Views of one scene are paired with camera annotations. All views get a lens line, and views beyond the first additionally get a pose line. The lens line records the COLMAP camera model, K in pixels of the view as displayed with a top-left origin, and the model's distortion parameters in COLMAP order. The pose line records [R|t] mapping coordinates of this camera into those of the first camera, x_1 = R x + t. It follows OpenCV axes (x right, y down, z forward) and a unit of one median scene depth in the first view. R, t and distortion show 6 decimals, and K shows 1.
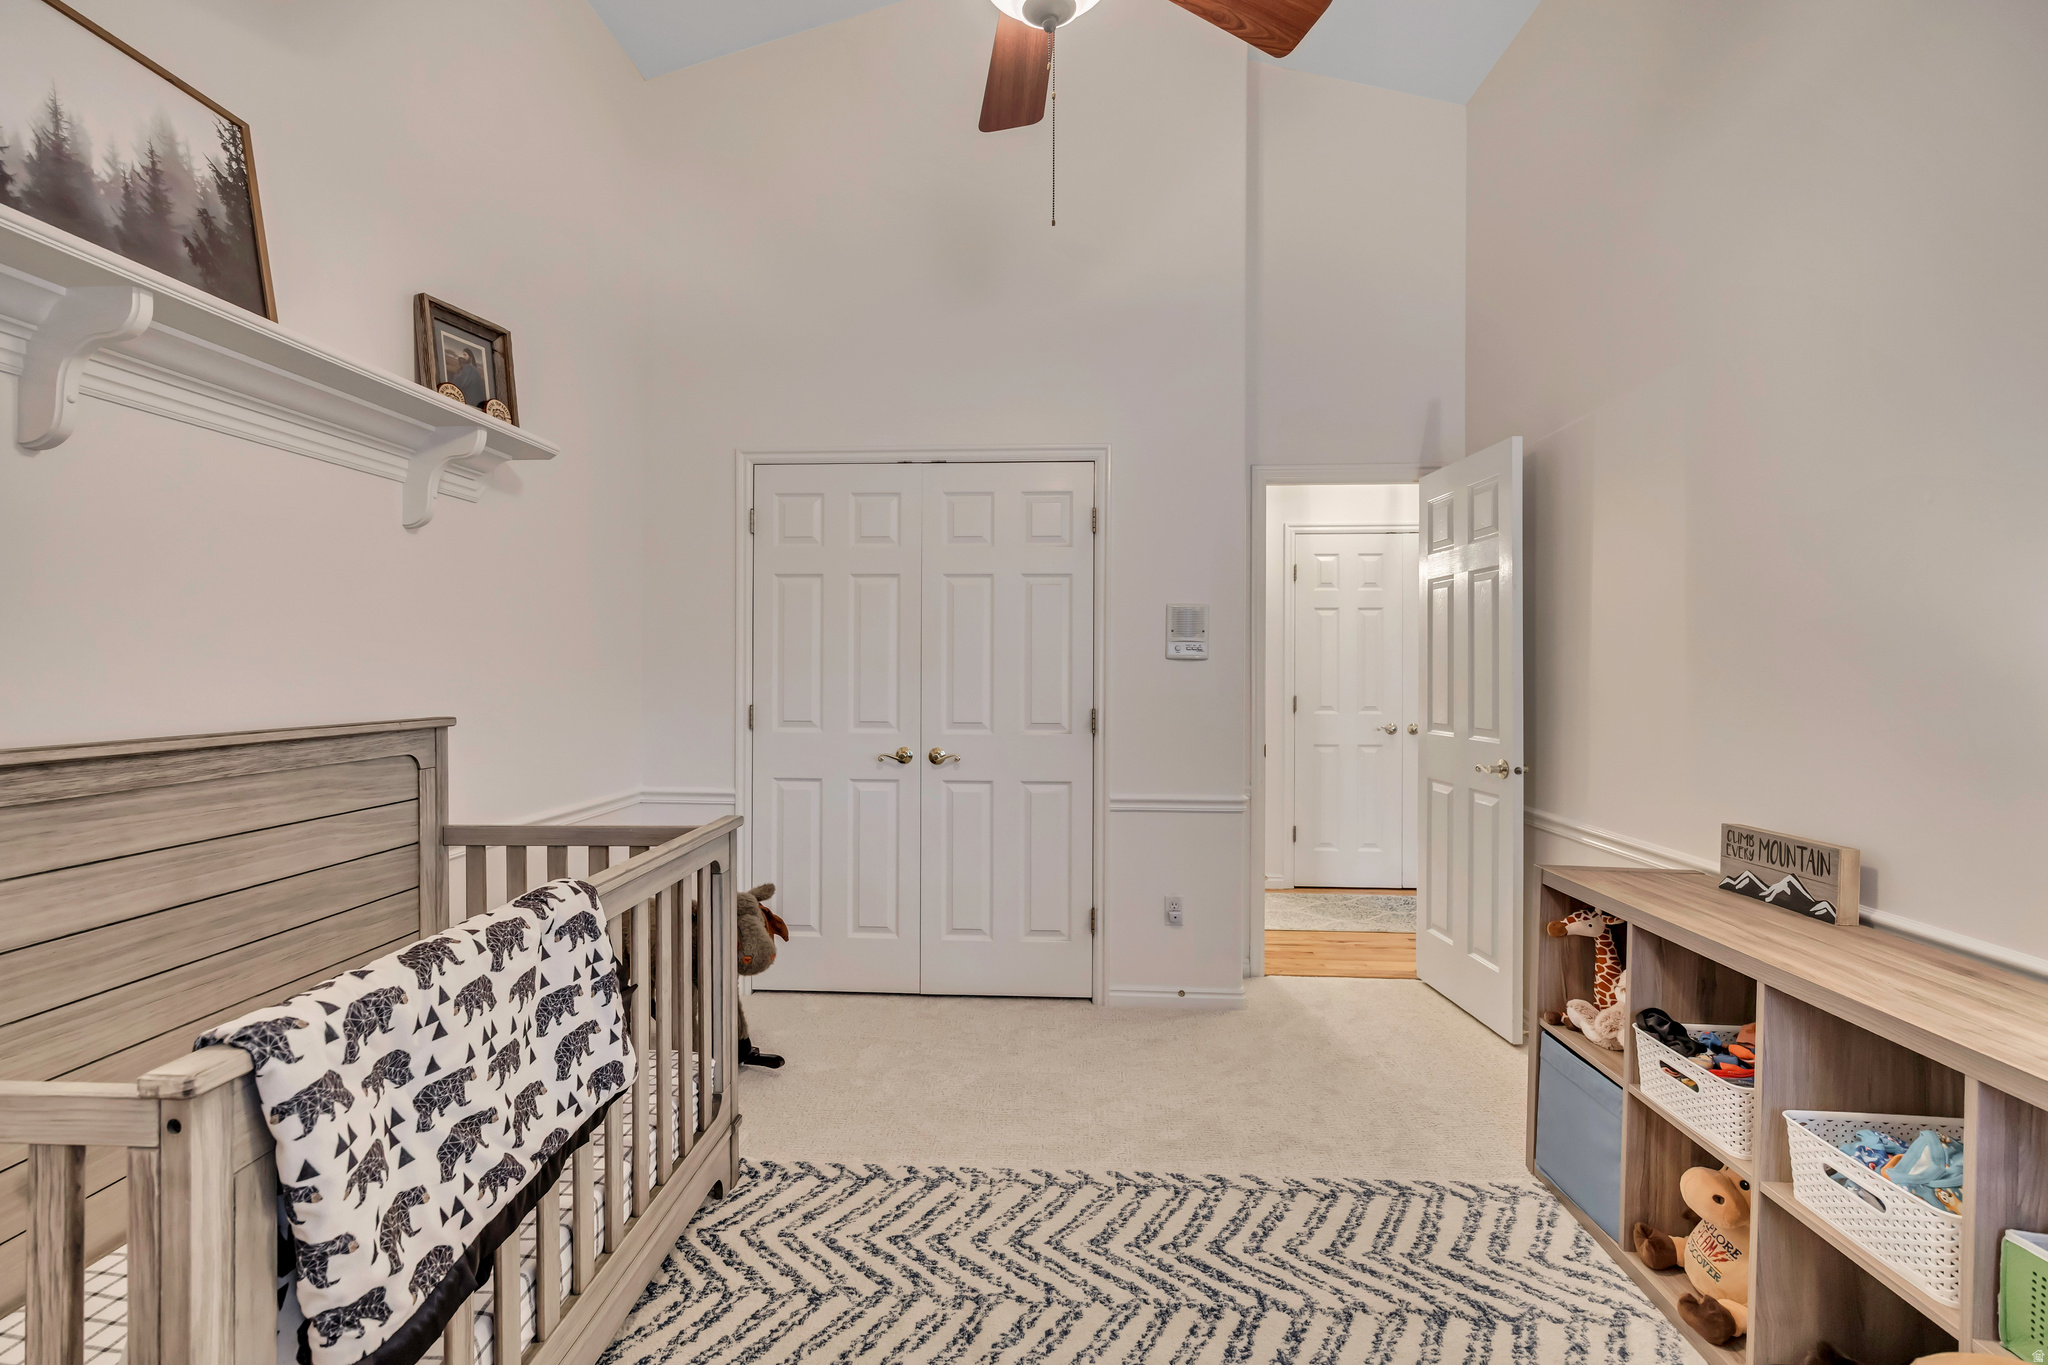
lens RADIAL K [[882.2, 0, 1019.3], [0, 882.2, 679.4], [0, 0, 1]] dist [0.000825, -0.000328]
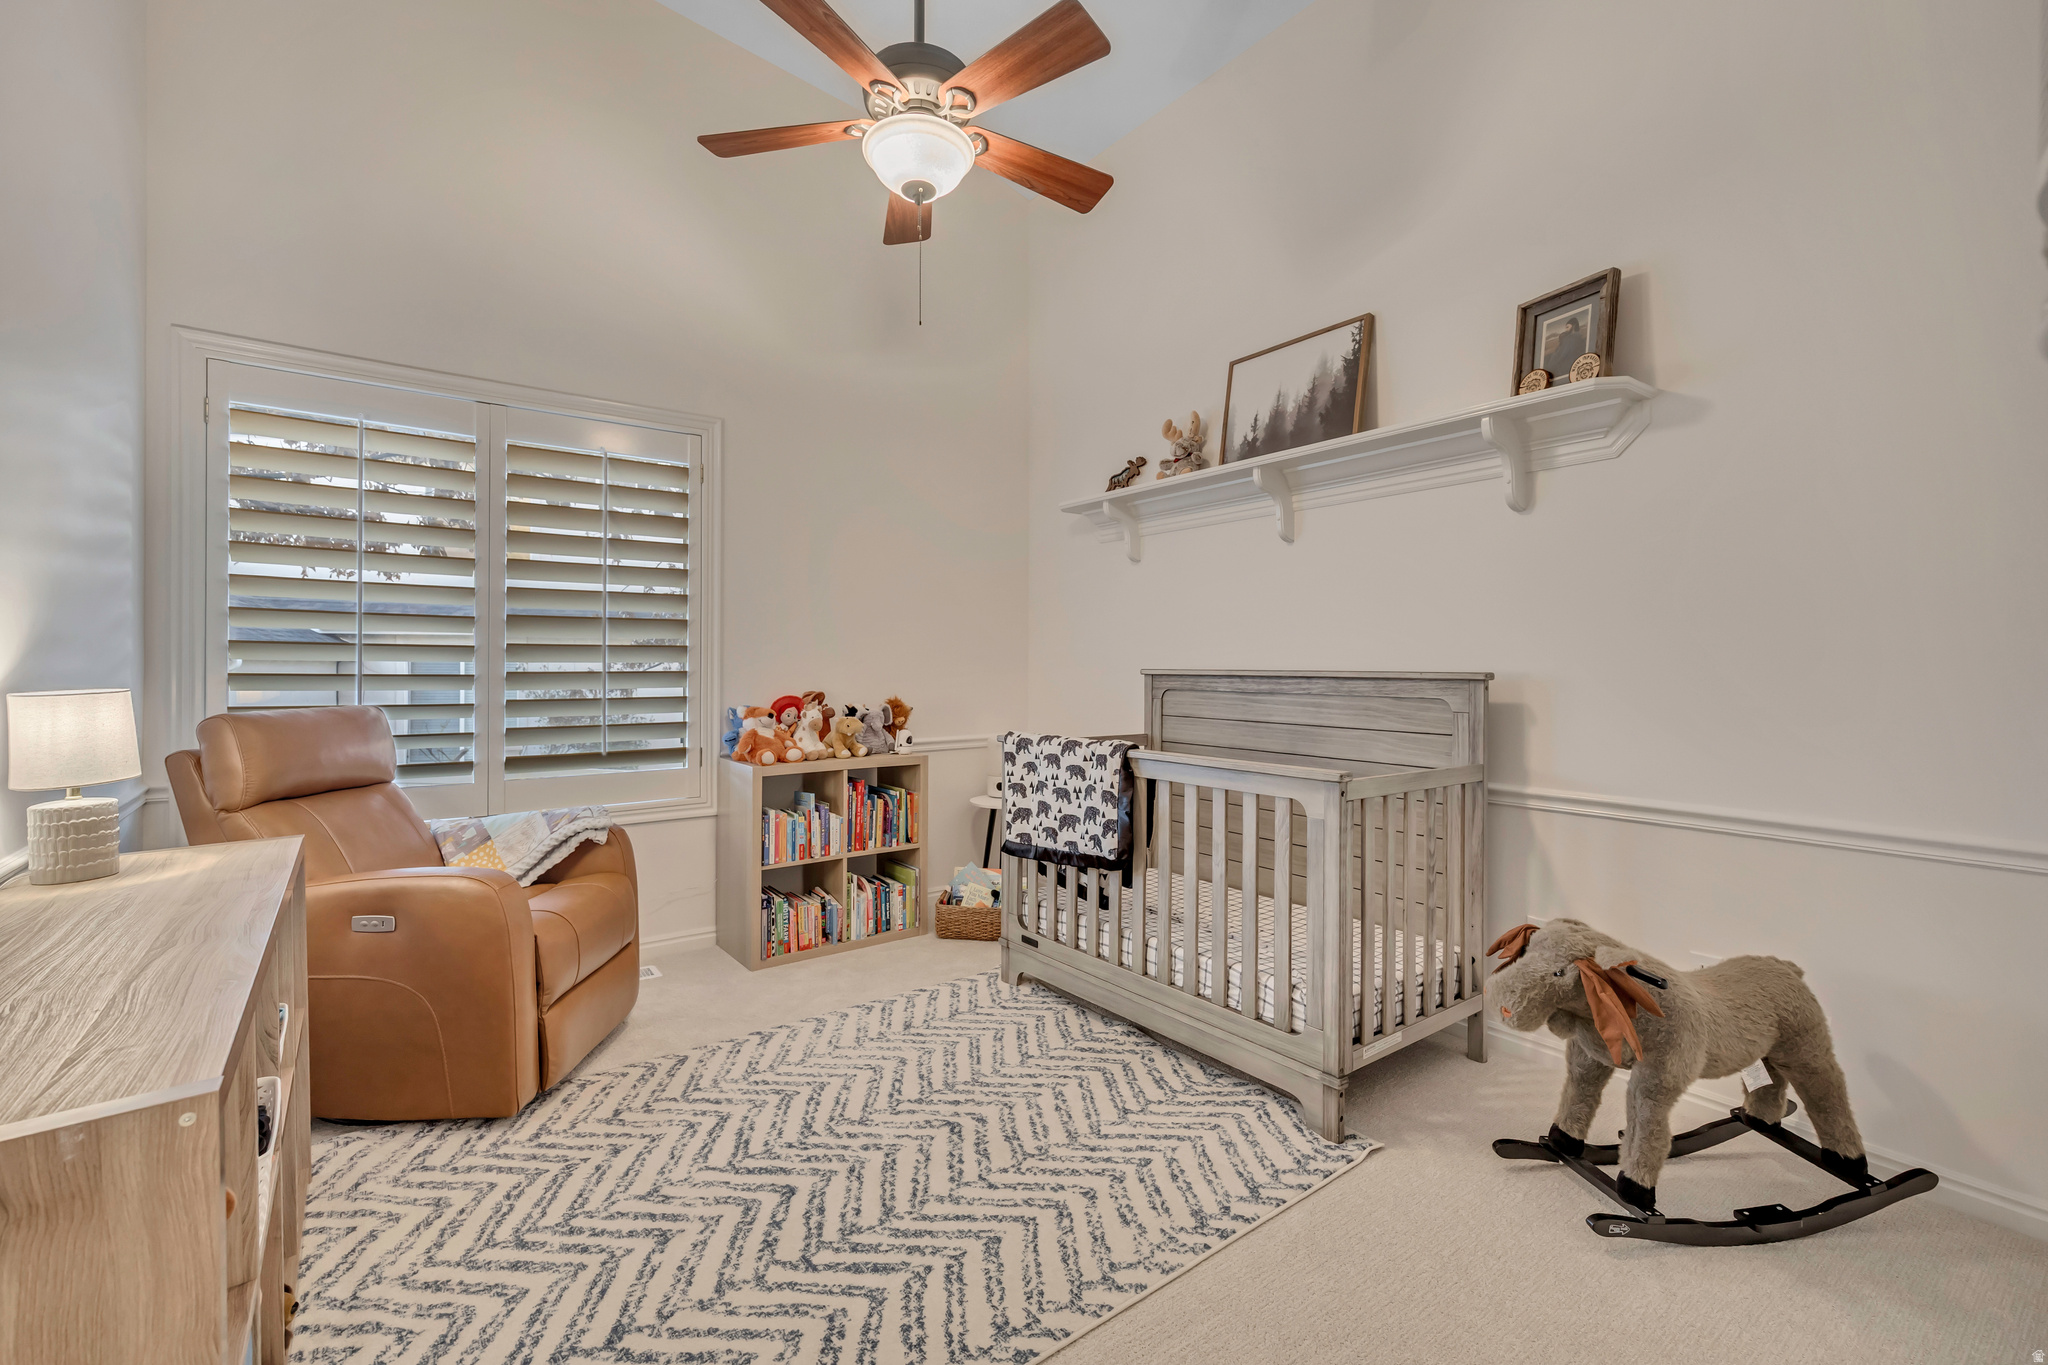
lens RADIAL K [[882.2, 0, 1020.7], [0, 882.2, 672.4], [0, 0, 1]] dist [0.000825, -0.000328]
pose [[-0.767508, -0.002026, -0.641037, 0.695670], [-0.015252, 0.999770, 0.015100, 0.041362], [0.640859, 0.021366, -0.767362, 1.822182]]
